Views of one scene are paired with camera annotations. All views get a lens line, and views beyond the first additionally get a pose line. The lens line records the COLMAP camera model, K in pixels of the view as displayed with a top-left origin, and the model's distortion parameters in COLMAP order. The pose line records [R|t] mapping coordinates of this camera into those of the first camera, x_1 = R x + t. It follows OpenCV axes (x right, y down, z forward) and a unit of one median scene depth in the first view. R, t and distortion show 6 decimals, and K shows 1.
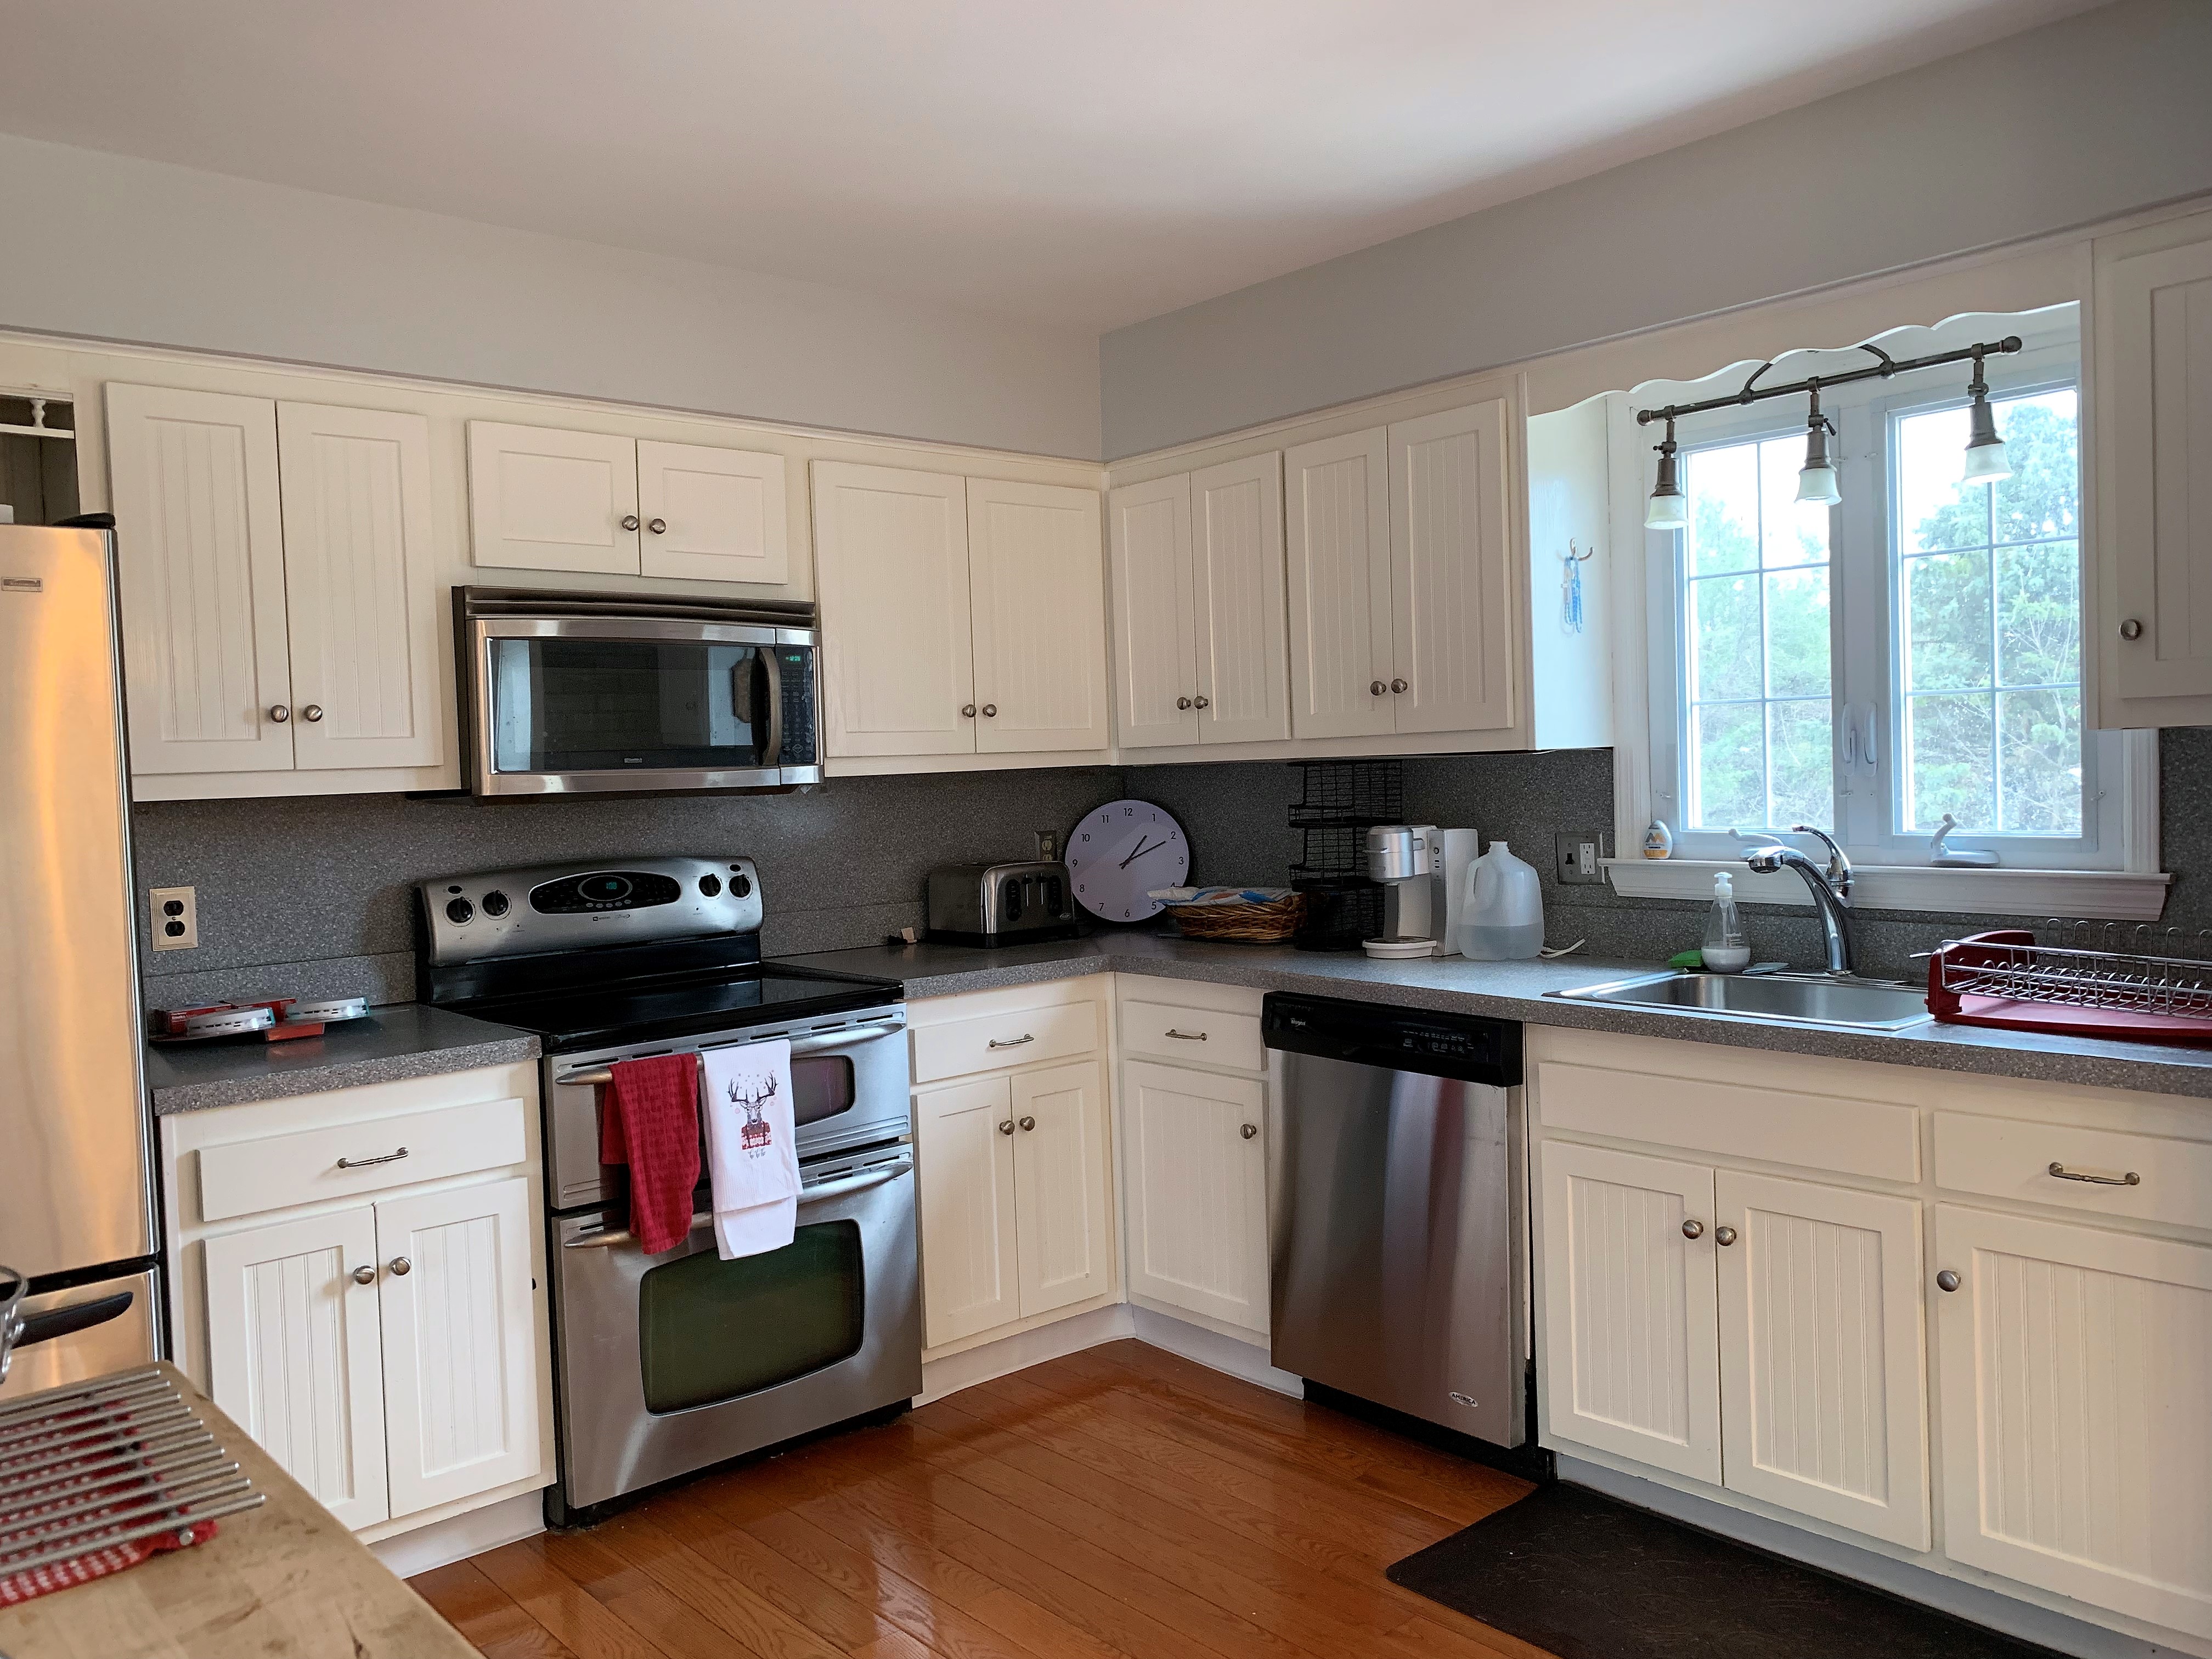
lens RADIAL K [[1692.0, 0, 1117.4], [0, 1692.0, 814.3], [0, 0, 1]] dist [0.018530, -0.023766]
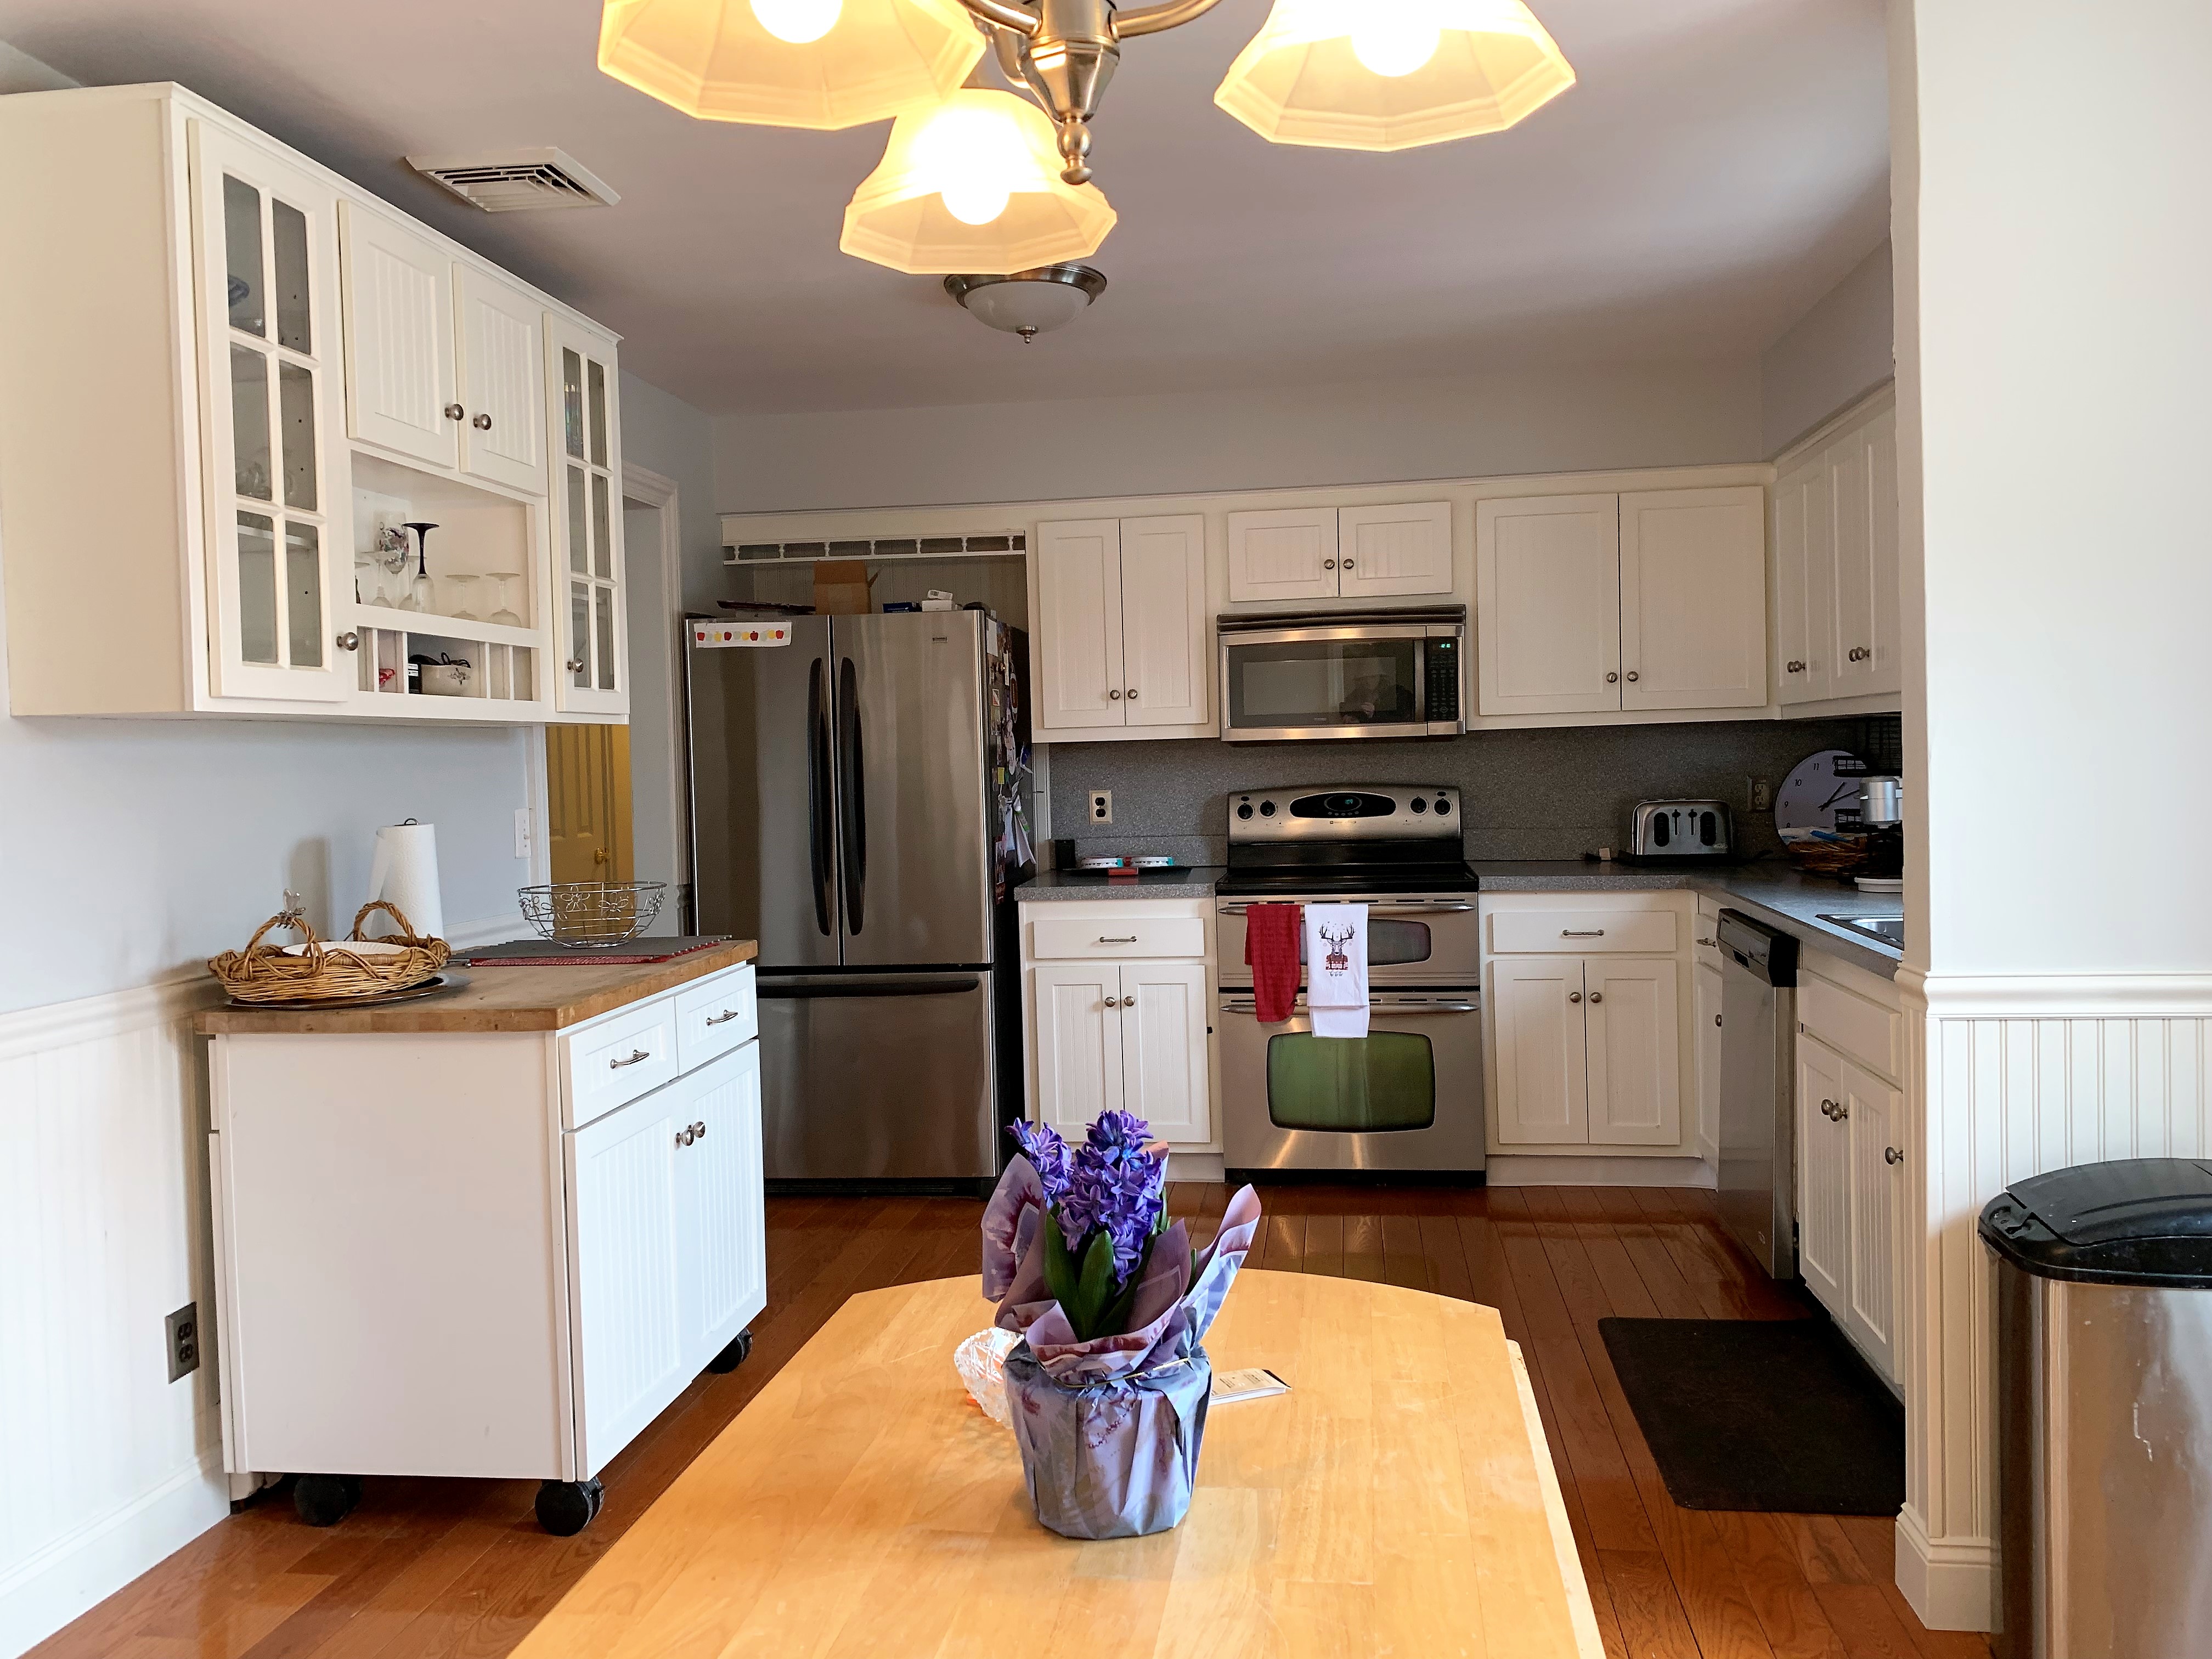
lens RADIAL K [[1692.0, 0, 1093.2], [0, 1692.0, 835.5], [0, 0, 1]] dist [0.018530, -0.023766]
pose [[0.627463, 0.052992, -0.776841, 0.774203], [-0.018544, 0.998415, 0.053128, -0.003808], [0.778426, -0.018931, 0.627451, -0.128129]]
